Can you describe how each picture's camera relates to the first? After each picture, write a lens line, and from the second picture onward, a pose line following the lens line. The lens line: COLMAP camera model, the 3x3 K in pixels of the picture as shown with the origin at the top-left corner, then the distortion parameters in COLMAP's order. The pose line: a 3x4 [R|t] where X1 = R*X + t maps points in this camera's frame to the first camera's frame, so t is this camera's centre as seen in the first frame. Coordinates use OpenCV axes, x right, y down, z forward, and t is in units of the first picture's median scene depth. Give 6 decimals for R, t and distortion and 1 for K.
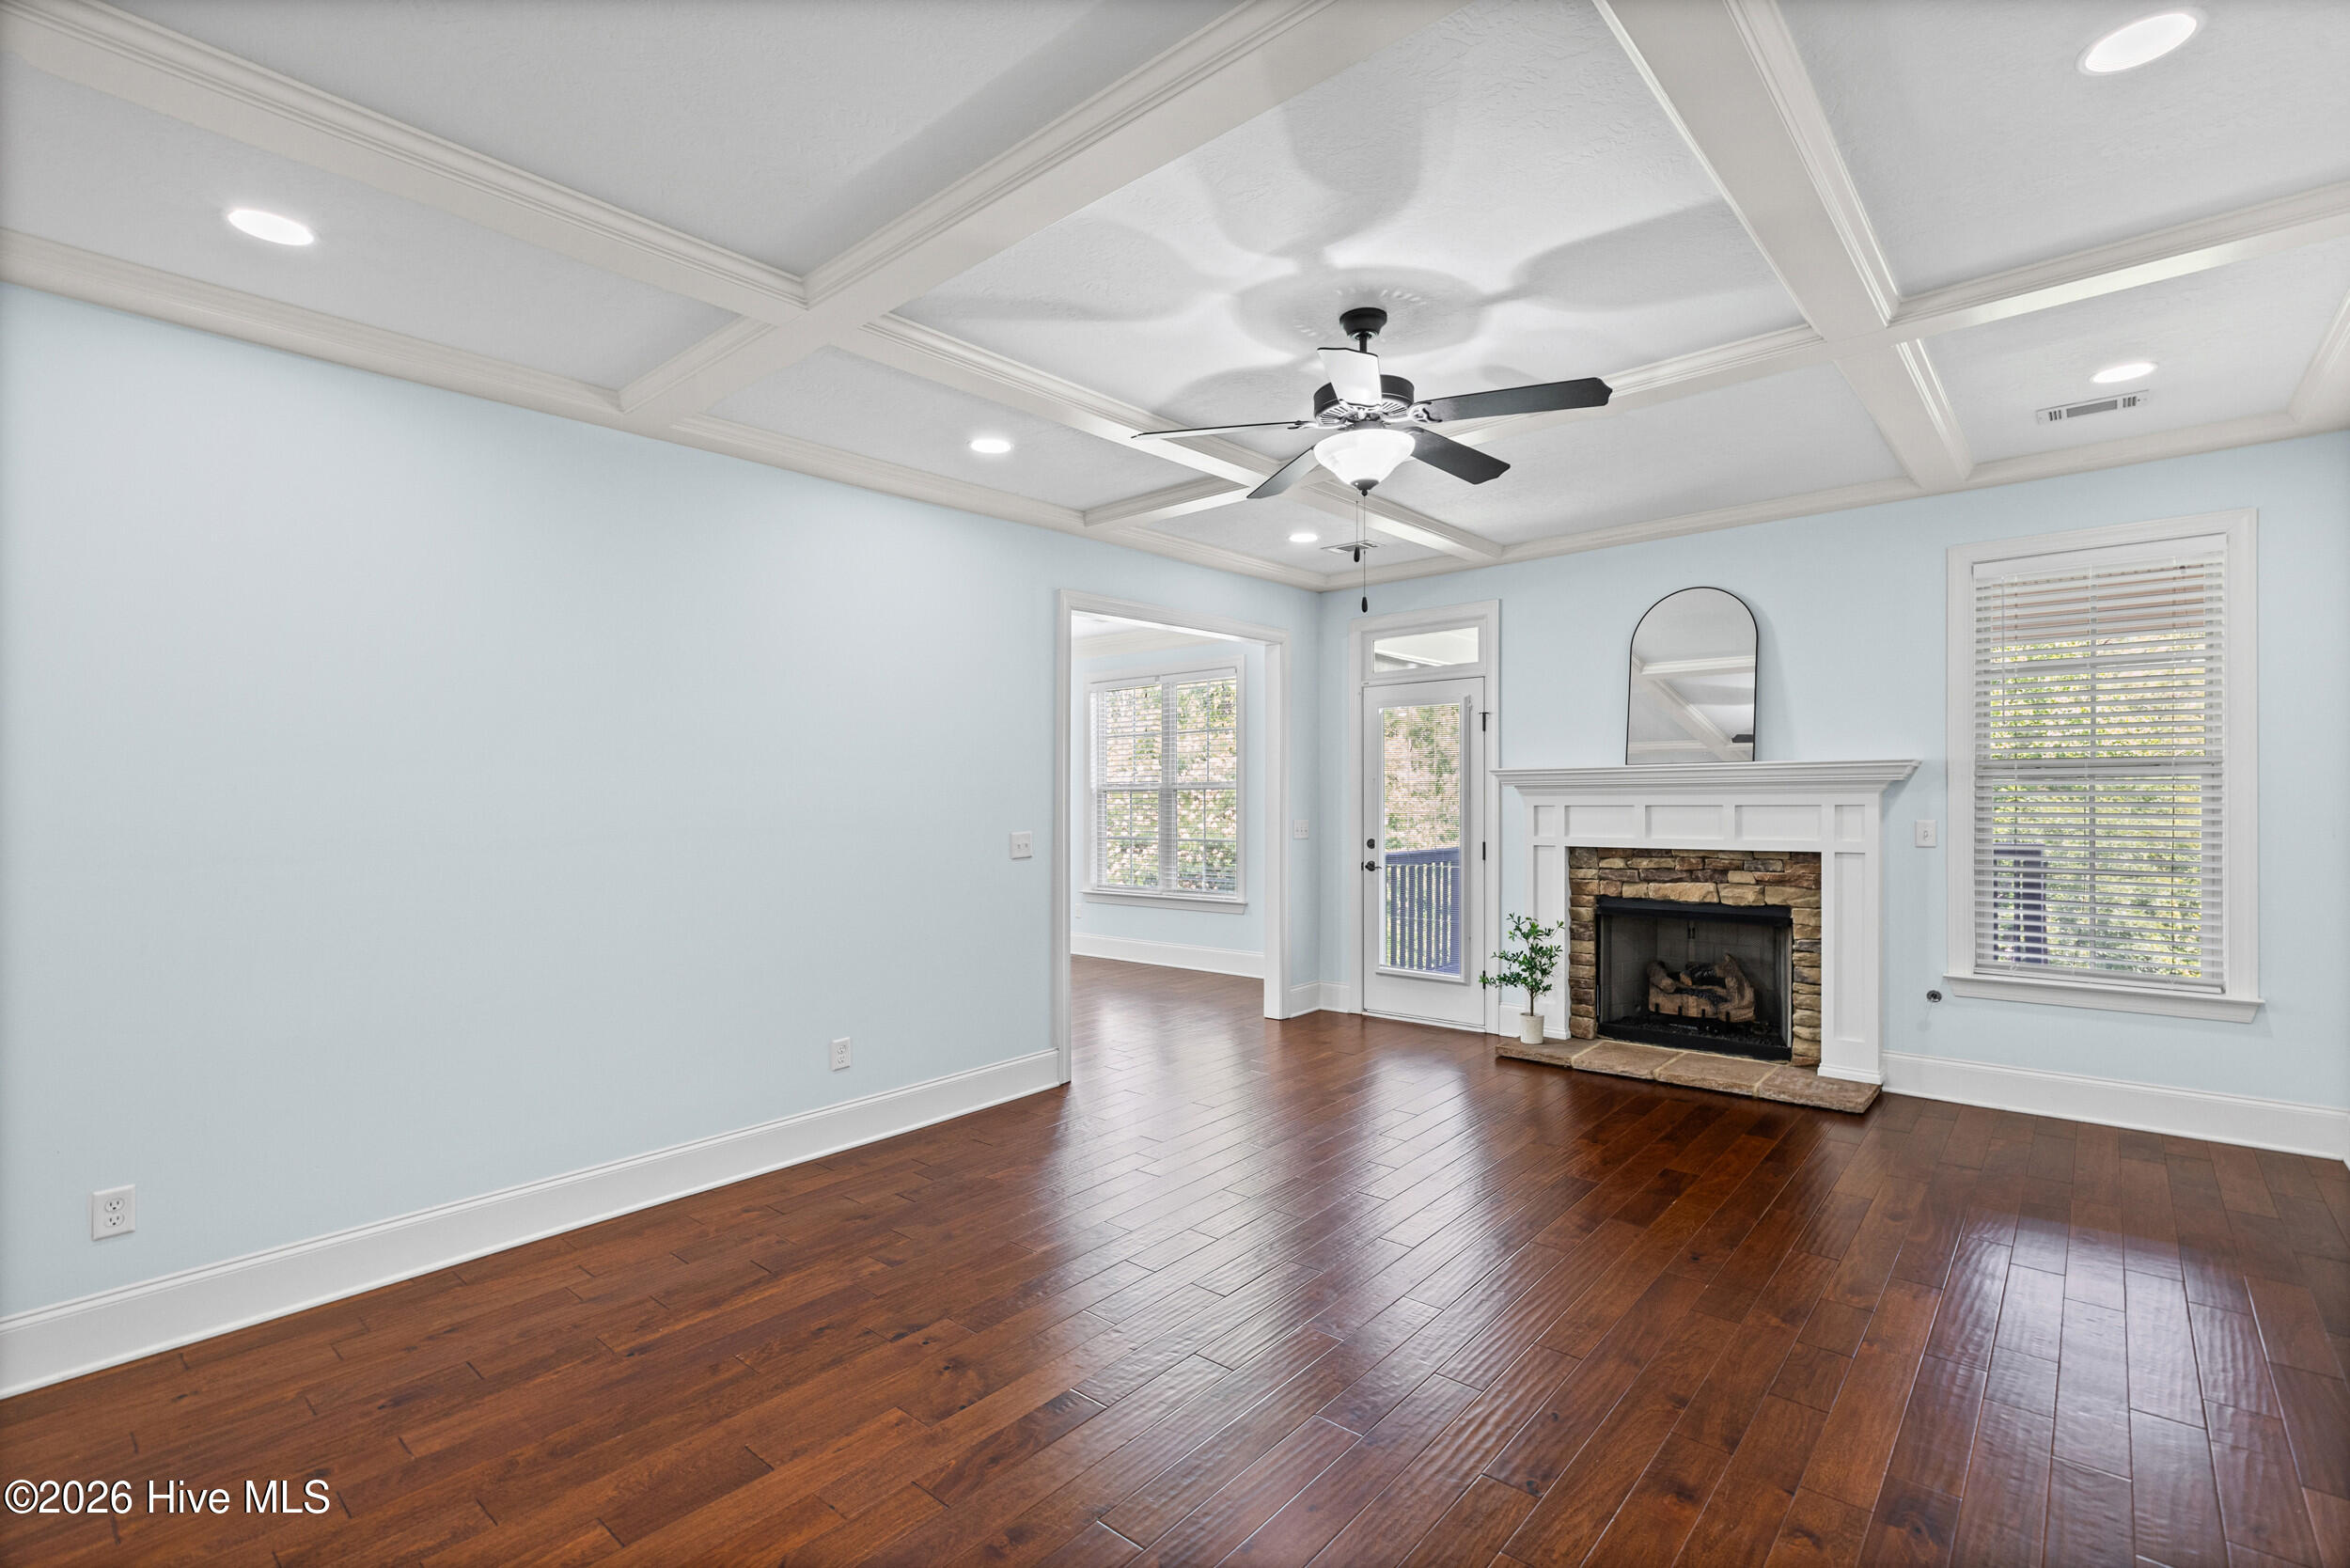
lens RADIAL K [[1062.7, 0, 1166.9], [0, 1062.7, 785.9], [0, 0, 1]] dist [0.003033, 0.000082]
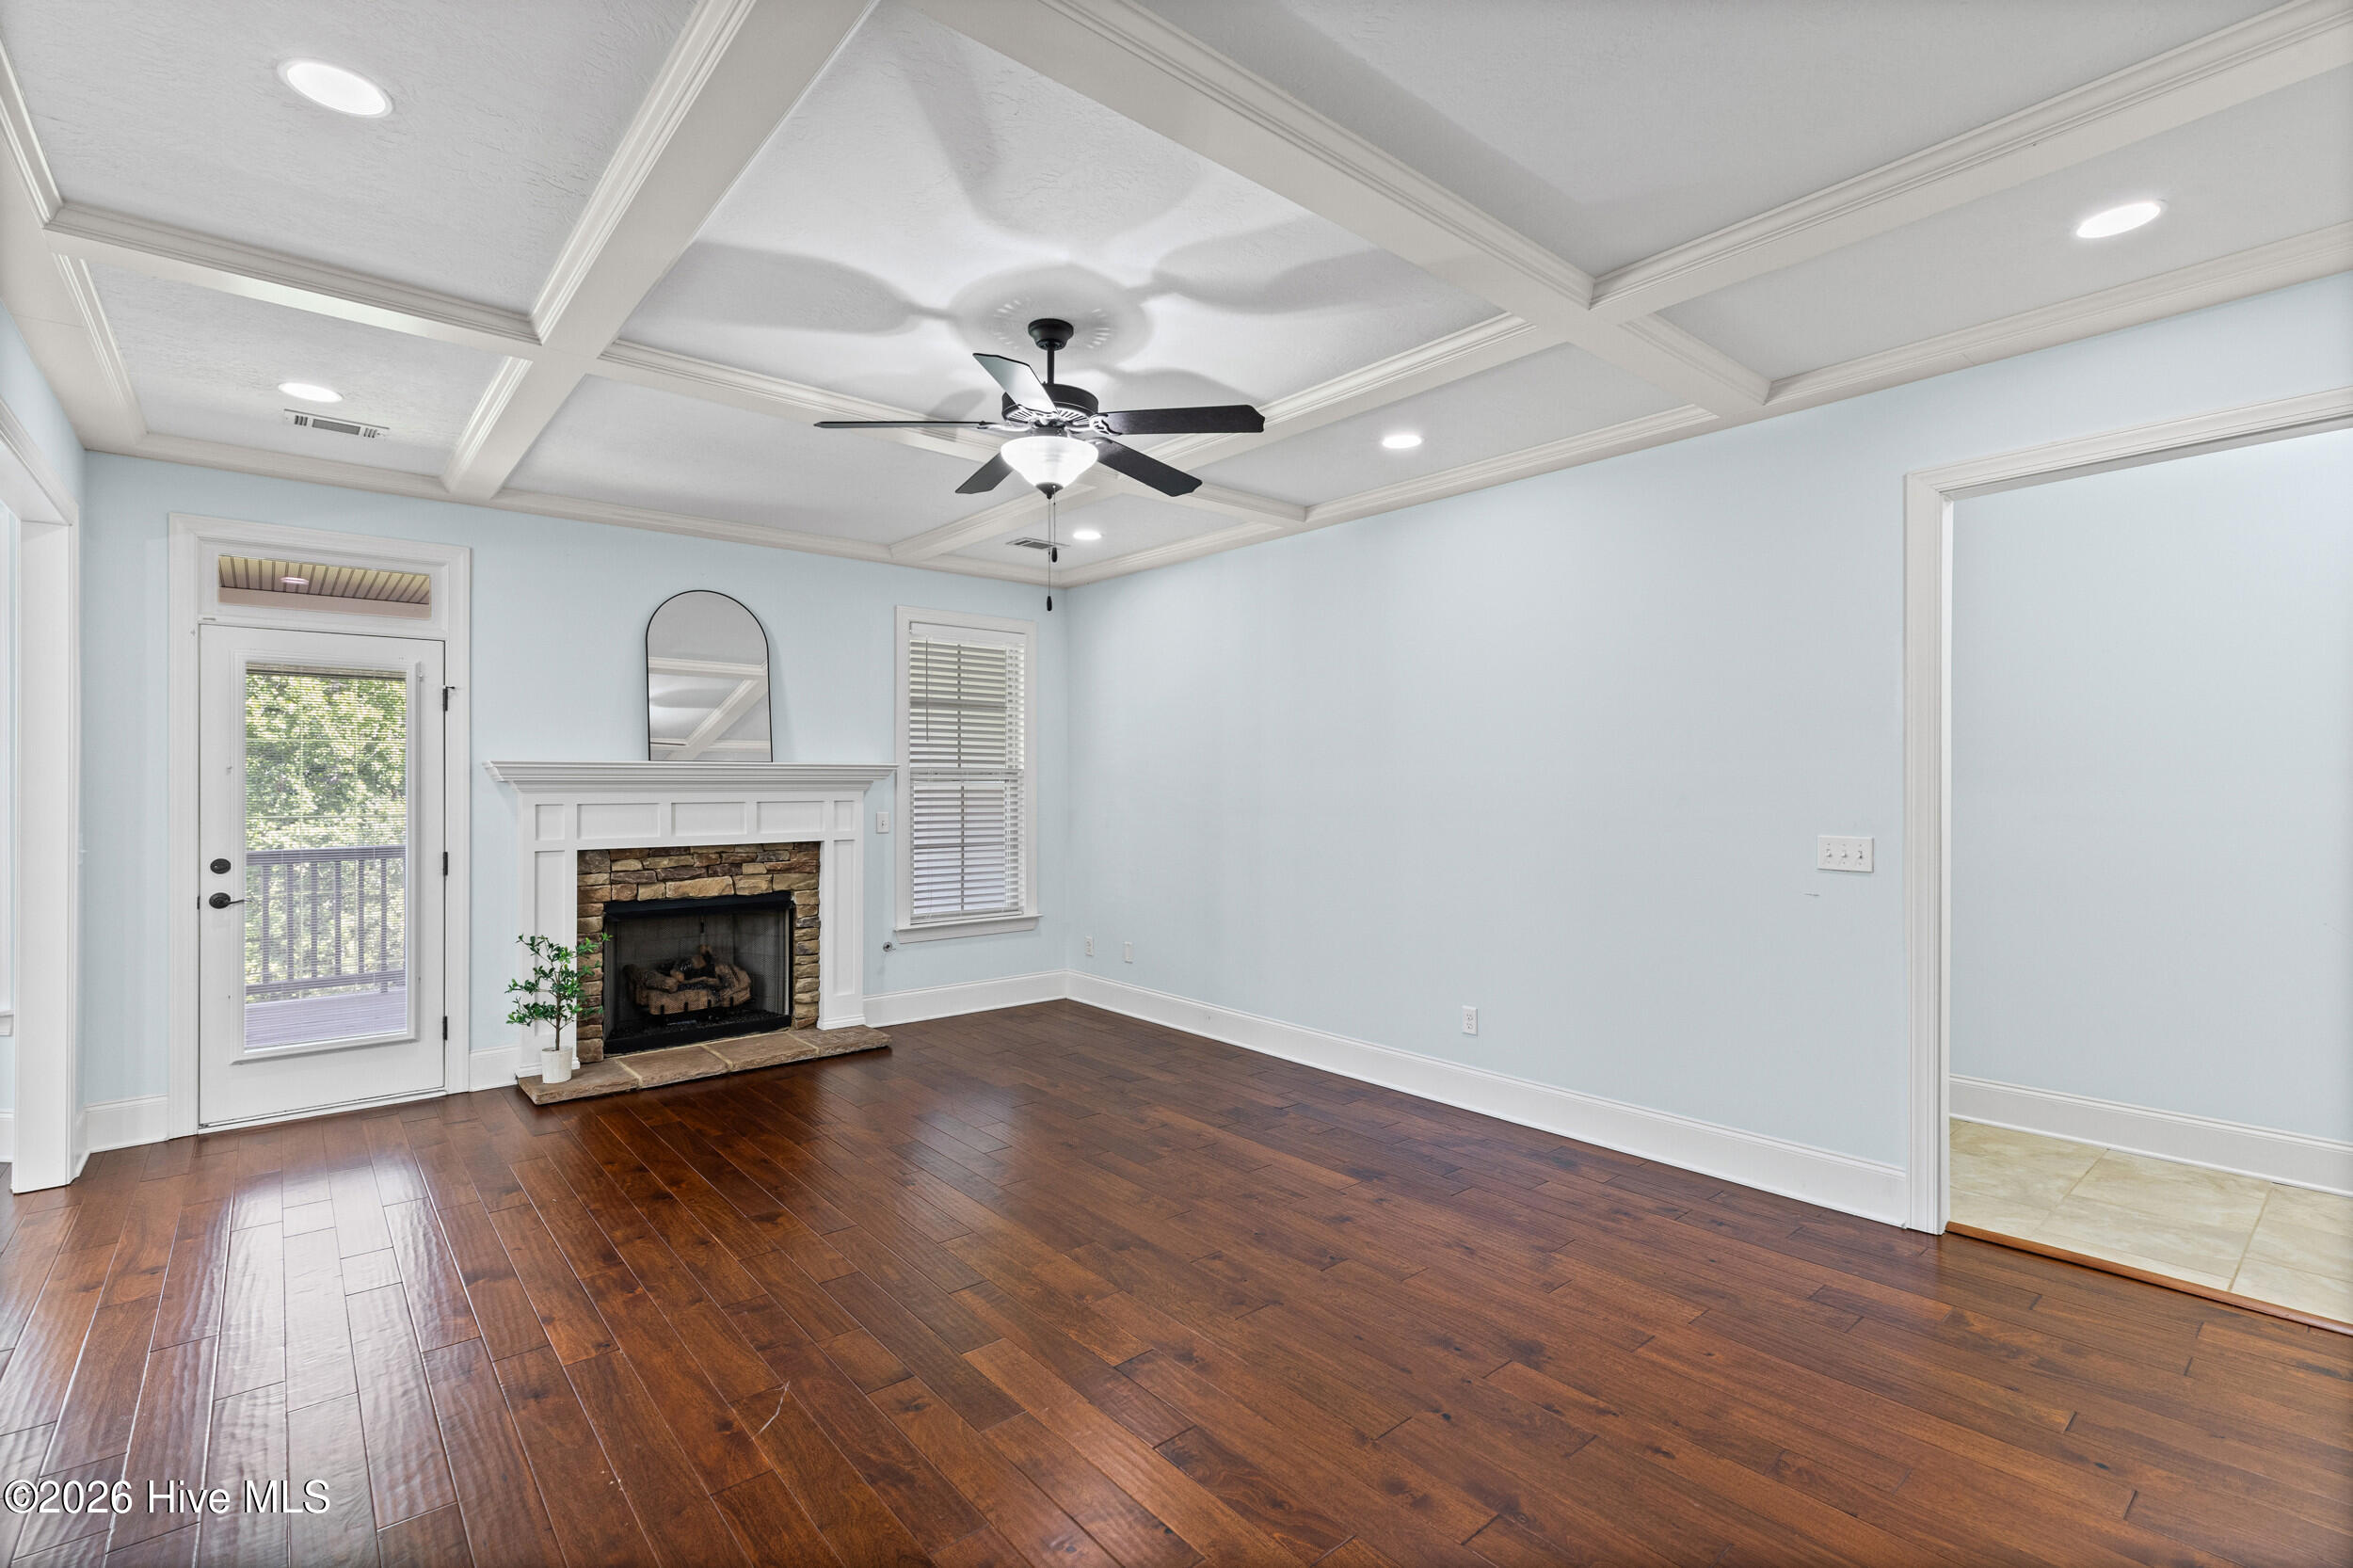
lens RADIAL K [[1064.0, 0, 1181.1], [0, 1064.0, 786.8], [0, 0, 1]] dist [0.003033, 0.000082]
pose [[0.147831, 0.011181, 0.988949, -0.466267], [-0.006304, 0.999926, -0.010362, 0.011189], [-0.988993, -0.004703, 0.147891, 0.406455]]
